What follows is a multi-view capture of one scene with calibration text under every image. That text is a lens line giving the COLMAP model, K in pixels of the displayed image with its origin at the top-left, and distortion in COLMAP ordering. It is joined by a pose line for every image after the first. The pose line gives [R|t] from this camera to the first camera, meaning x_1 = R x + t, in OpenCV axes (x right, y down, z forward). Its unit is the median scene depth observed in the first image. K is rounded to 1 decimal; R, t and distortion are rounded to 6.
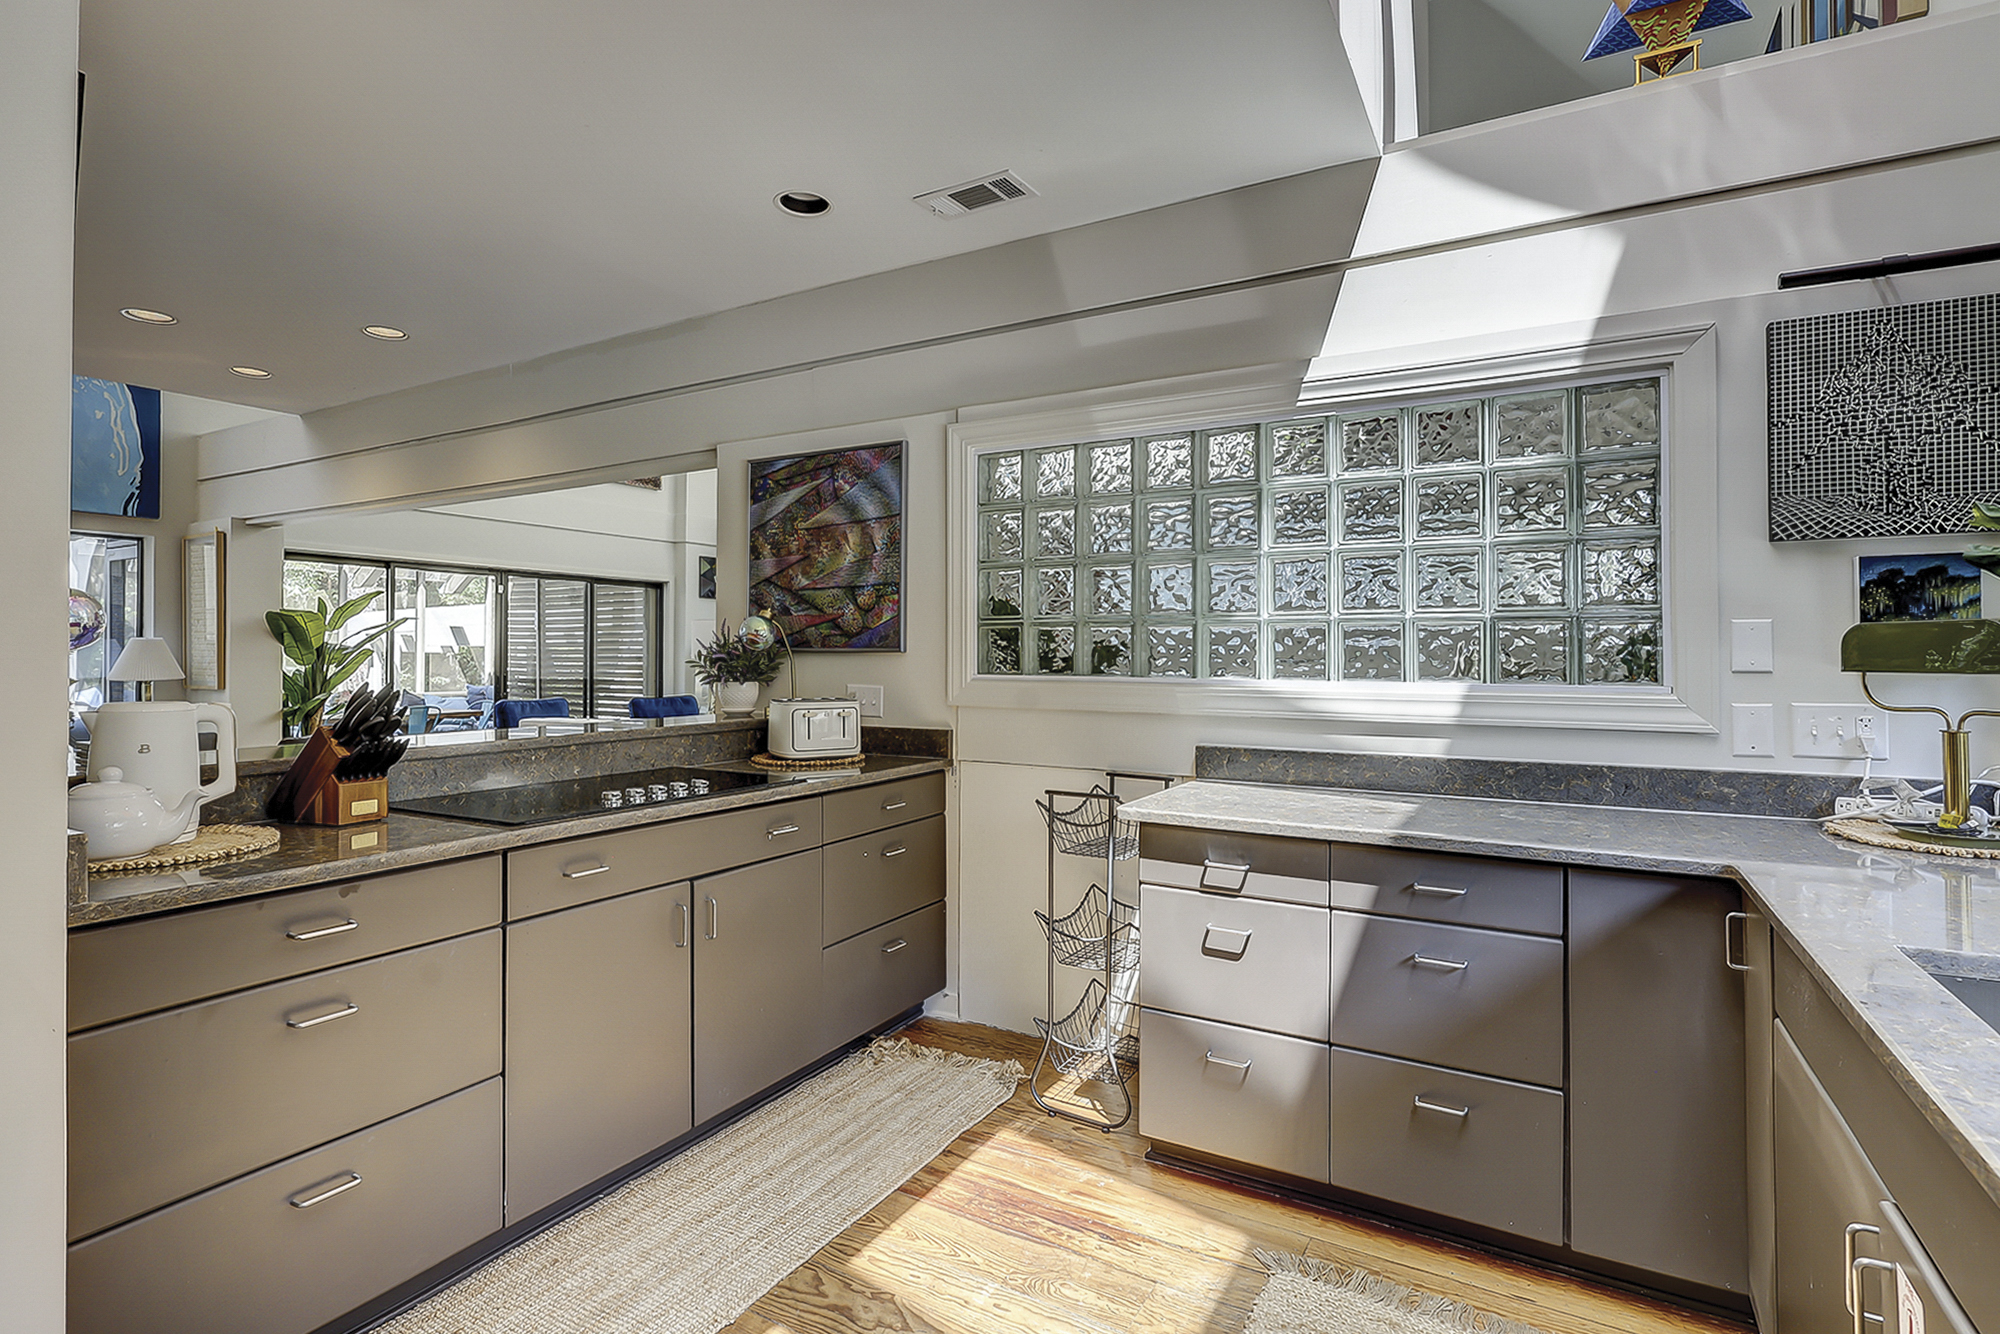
lens RADIAL K [[978.7, 0, 986.7], [0, 978.7, 645.3], [0, 0, 1]] dist [-0.005731, 0.001325]
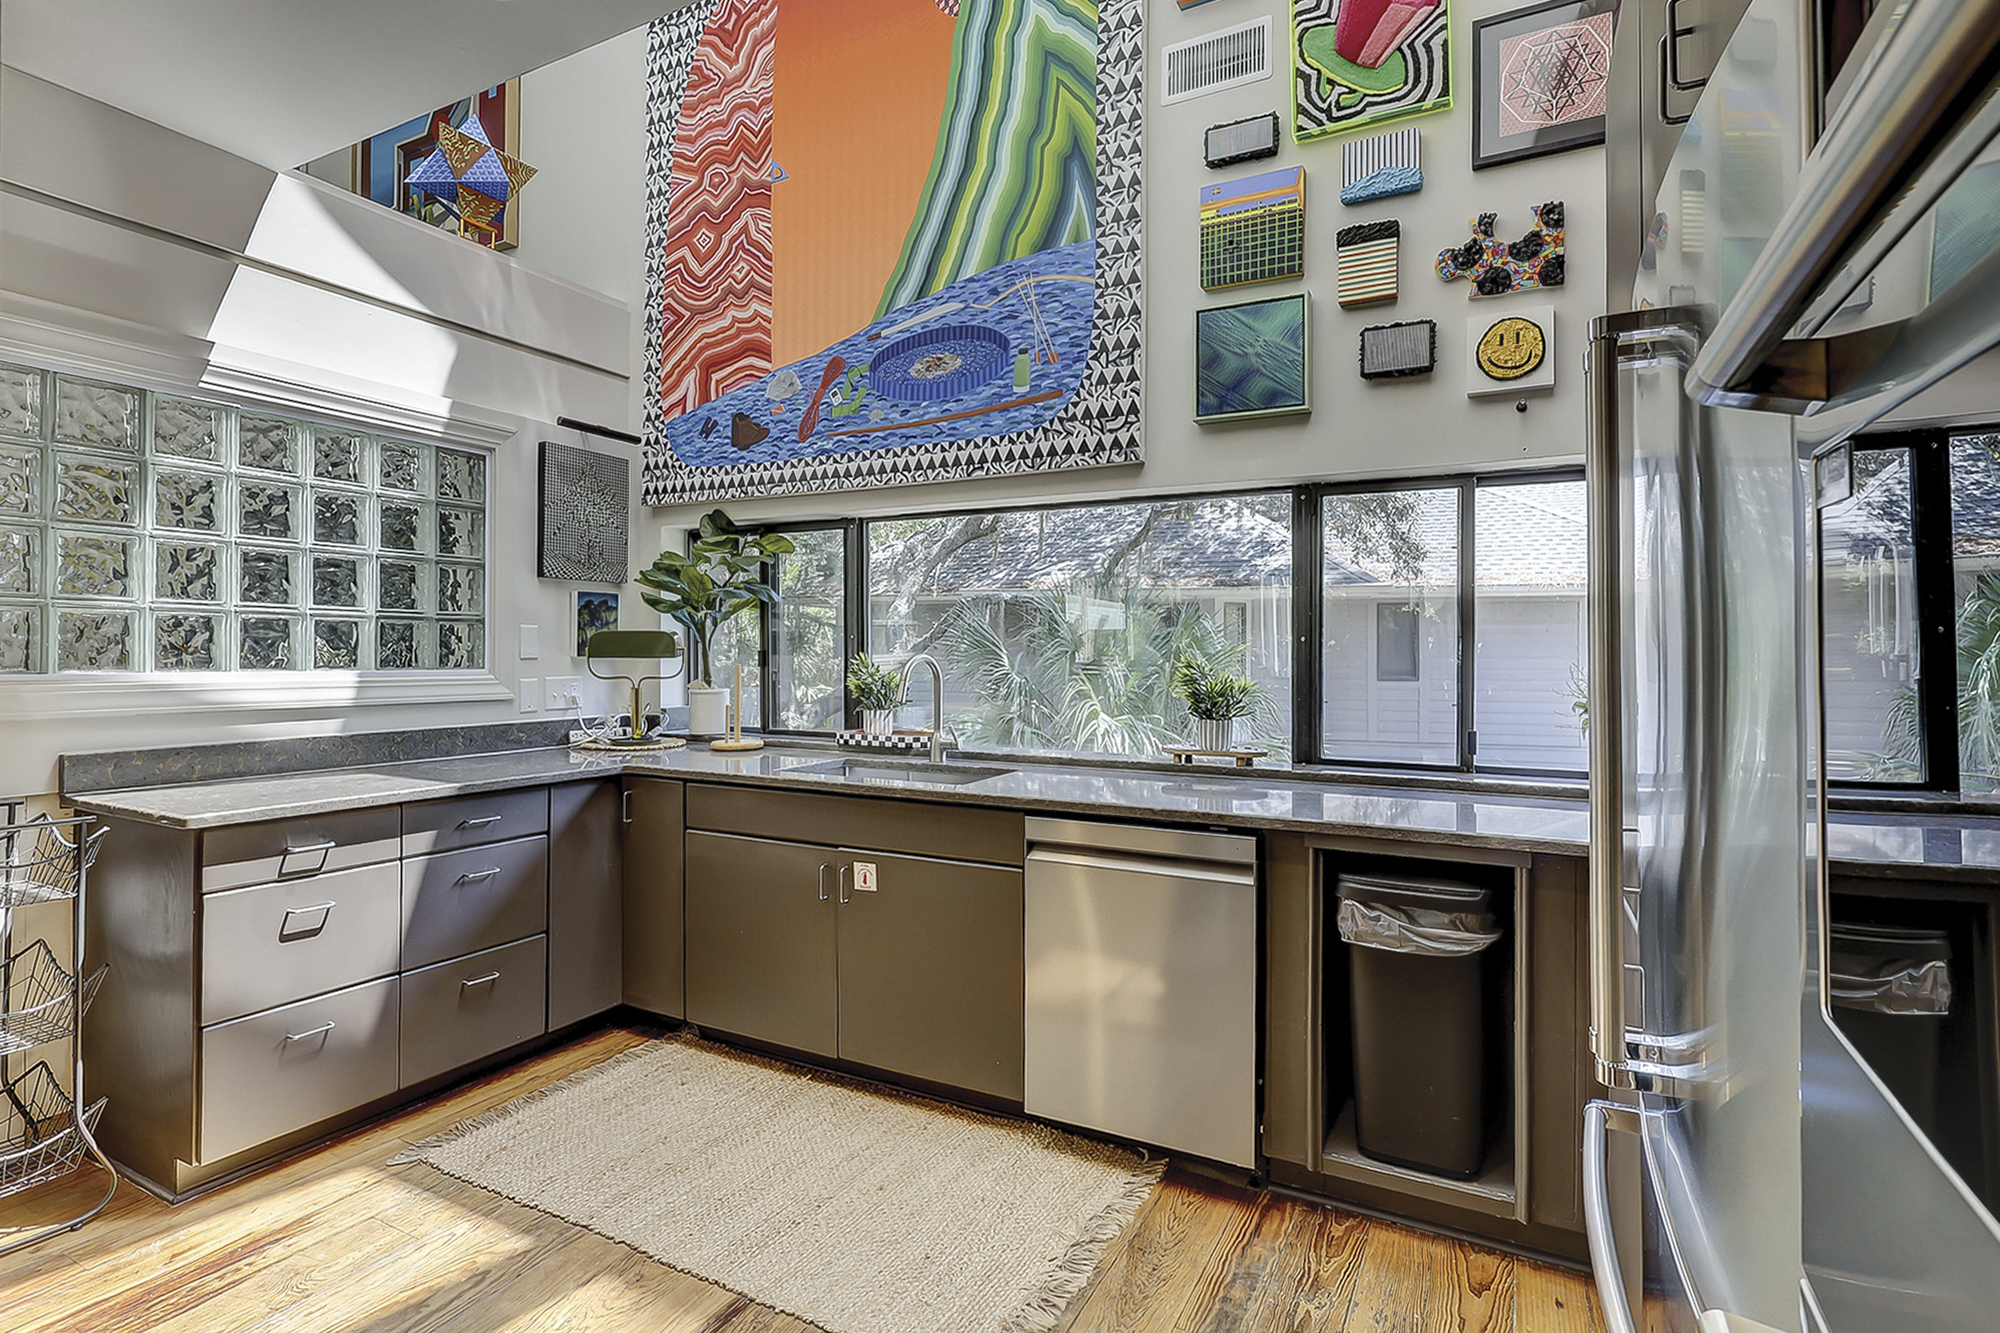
lens RADIAL K [[978.7, 0, 1006.0], [0, 978.7, 645.0], [0, 0, 1]] dist [-0.005731, 0.001325]
pose [[-0.042705, 0.003982, 0.999080, -0.478491], [-0.017839, 0.999830, -0.004748, -0.000452], [-0.998928, -0.018025, -0.042626, 0.172722]]
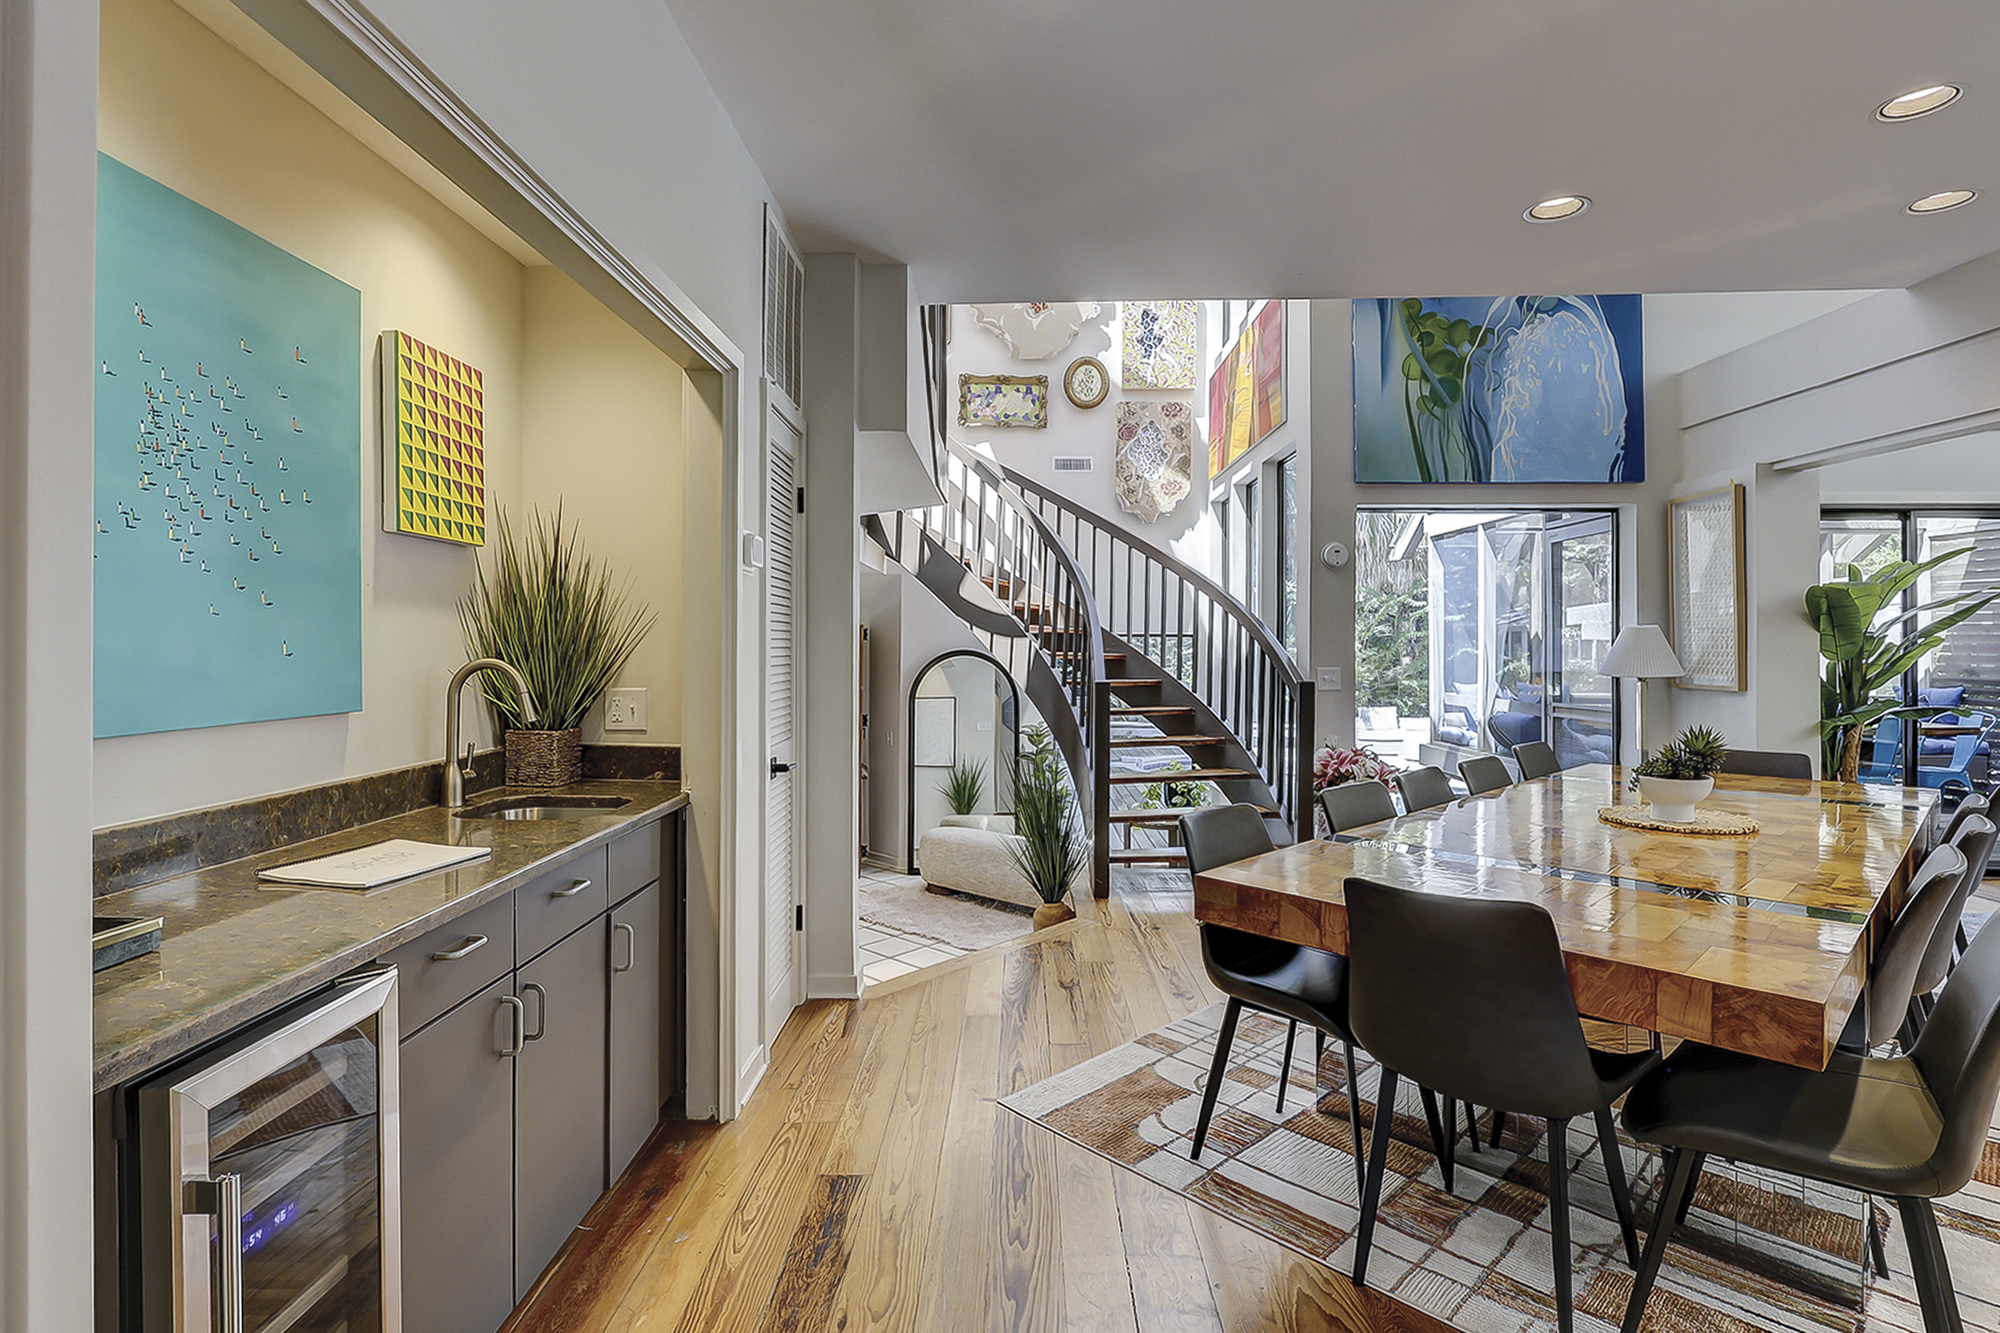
lens RADIAL K [[978.7, 0, 995.4], [0, 978.7, 639.6], [0, 0, 1]] dist [-0.005731, 0.001325]
pose [[0.478444, -0.008925, -0.878073, -0.633480], [0.011821, 0.999923, -0.003722, 0.000330], [0.878039, -0.008599, 0.478513, 0.196750]]
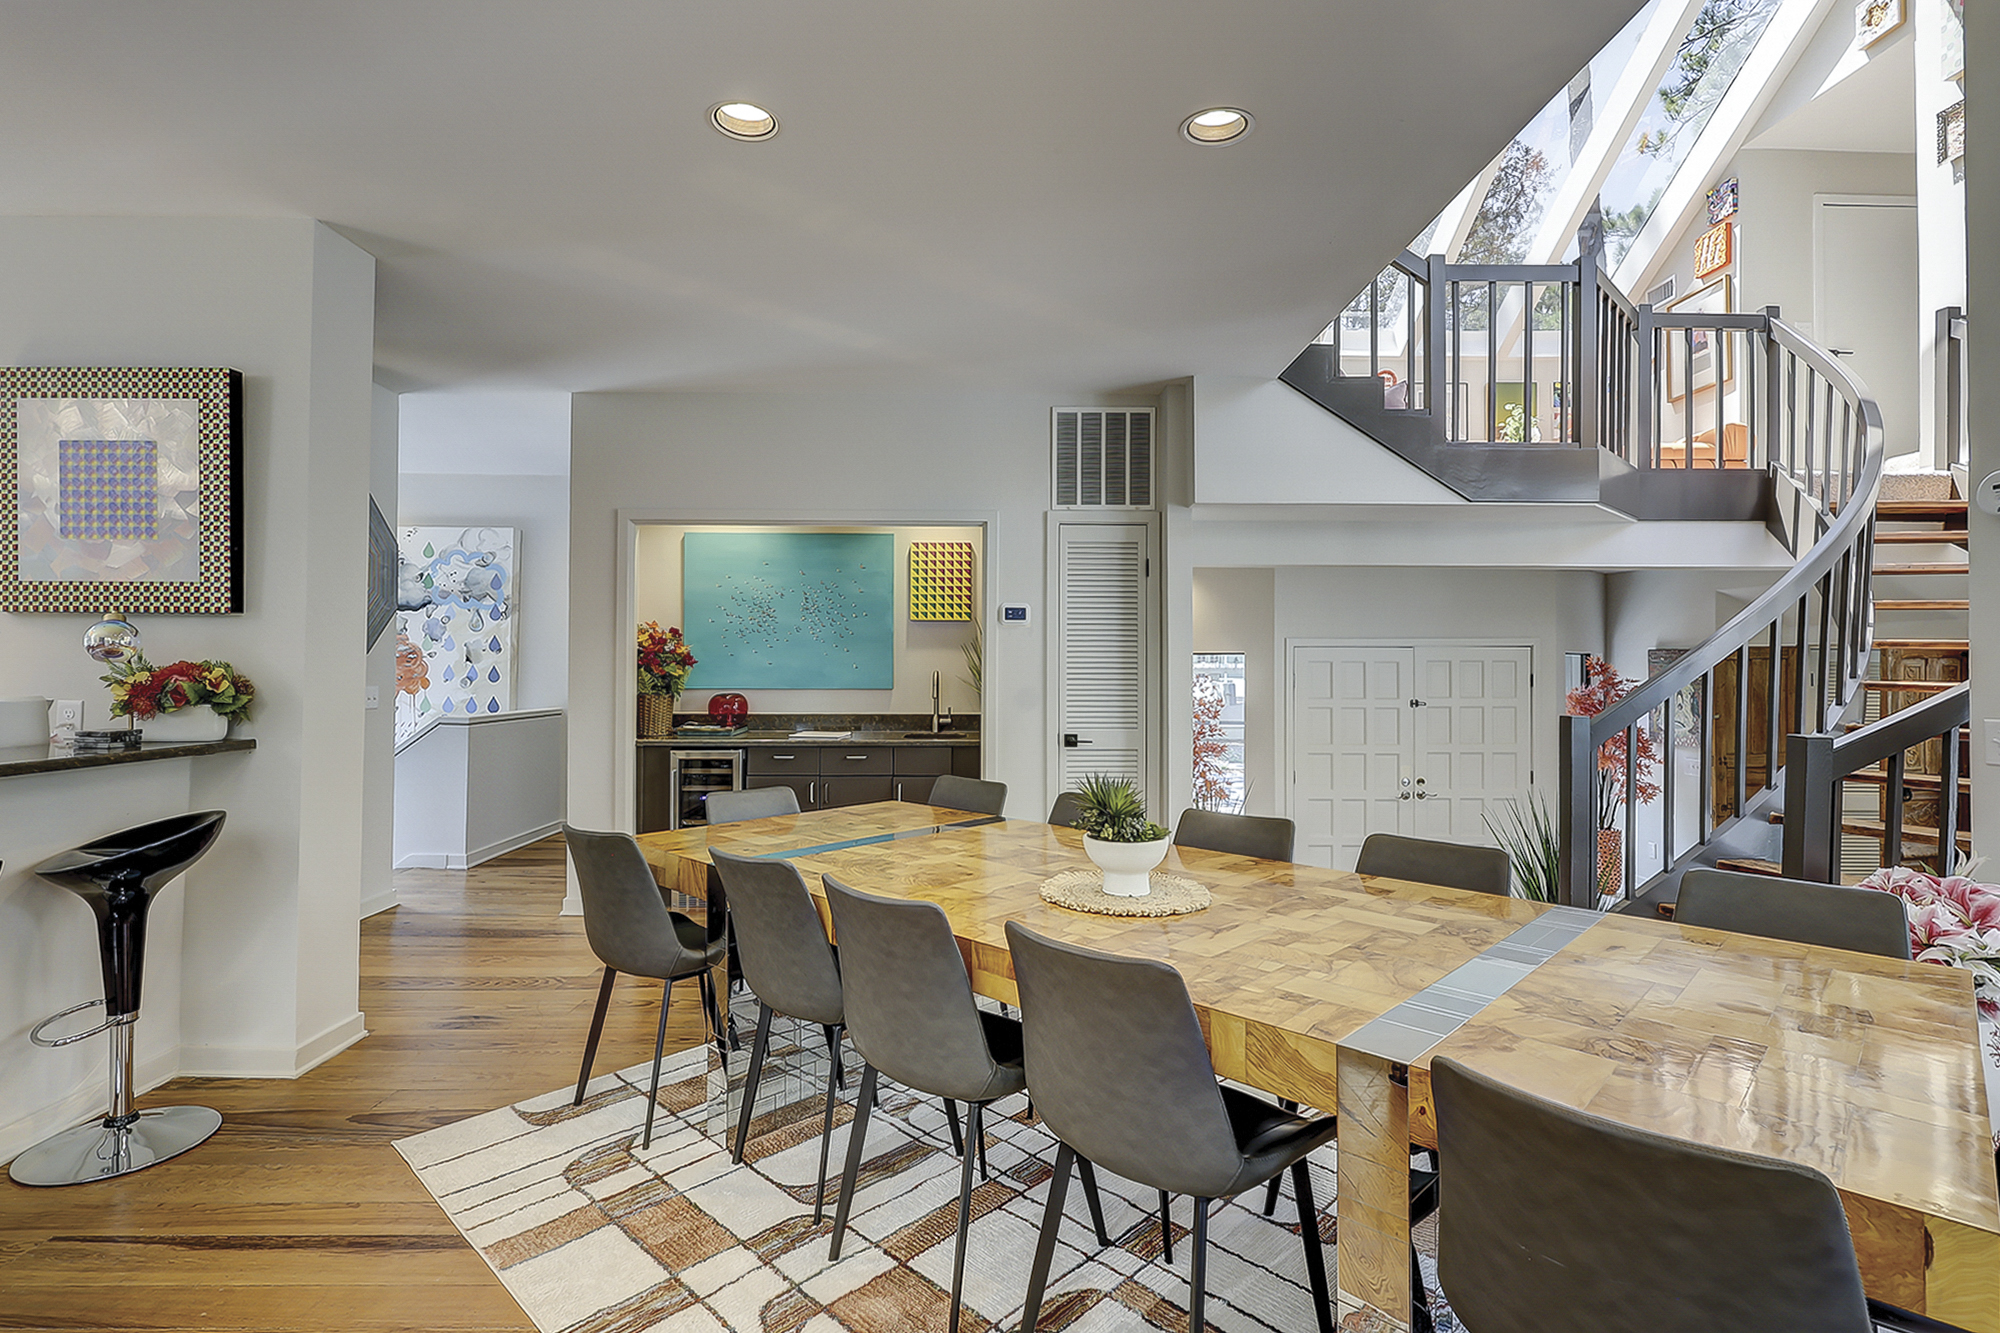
lens RADIAL K [[978.7, 0, 1009.4], [0, 978.7, 656.5], [0, 0, 1]] dist [-0.005731, 0.001325]
pose [[-0.856151, -0.011716, -0.516592, -0.671803], [-0.002653, 0.999829, -0.018280, 0.010628], [0.516719, -0.014280, -0.856036, 1.497663]]
